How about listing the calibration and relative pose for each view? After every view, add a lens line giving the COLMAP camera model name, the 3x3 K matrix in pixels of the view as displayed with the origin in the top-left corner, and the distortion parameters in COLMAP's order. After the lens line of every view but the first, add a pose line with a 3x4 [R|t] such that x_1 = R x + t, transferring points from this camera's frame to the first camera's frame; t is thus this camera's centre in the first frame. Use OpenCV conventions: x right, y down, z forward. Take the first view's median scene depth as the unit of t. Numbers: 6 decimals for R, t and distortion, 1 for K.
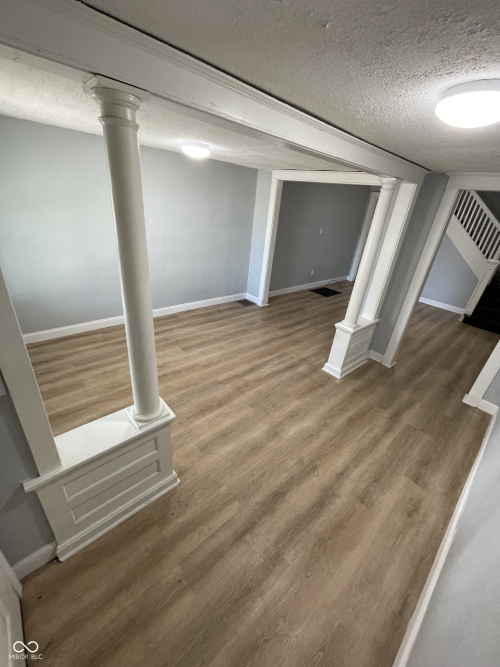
lens RADIAL K [[270.7, 0, 251.0], [0, 270.7, 330.9], [0, 0, 1]] dist [-0.002674, -0.000242]
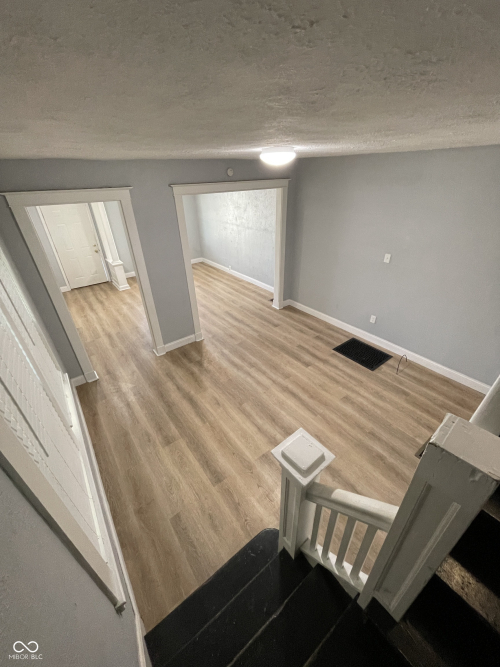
lens RADIAL K [[270.7, 0, 251.0], [0, 270.7, 330.9], [0, 0, 1]] dist [-0.002674, -0.000242]
pose [[-0.091597, 0.418435, -0.903616, 1.504385], [-0.426373, 0.803562, 0.415324, -0.601028], [0.899898, 0.423320, 0.104806, 1.229277]]
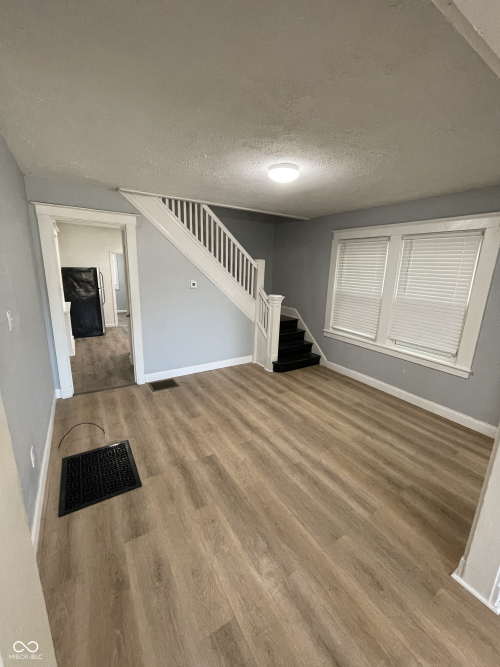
lens RADIAL K [[270.7, 0, 251.0], [0, 270.7, 330.9], [0, 0, 1]] dist [-0.002674, -0.000242]
pose [[0.178203, -0.316484, 0.931709, 0.085056], [0.424252, 0.879048, 0.217452, -0.528995], [-0.887837, 0.356529, 0.290918, 1.198438]]
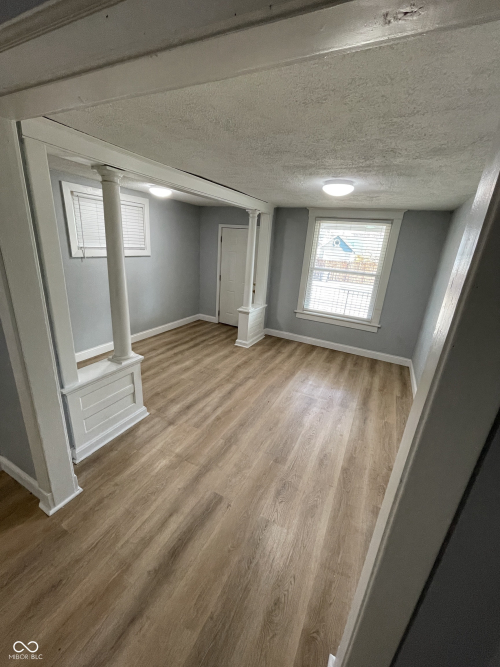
lens RADIAL K [[270.7, 0, 251.0], [0, 270.7, 330.9], [0, 0, 1]] dist [-0.002674, -0.000242]
pose [[-0.920817, -0.044636, -0.387433, 0.288995], [-0.303859, 0.704851, 0.640979, -0.593517], [0.244472, 0.707949, -0.662602, 1.347176]]
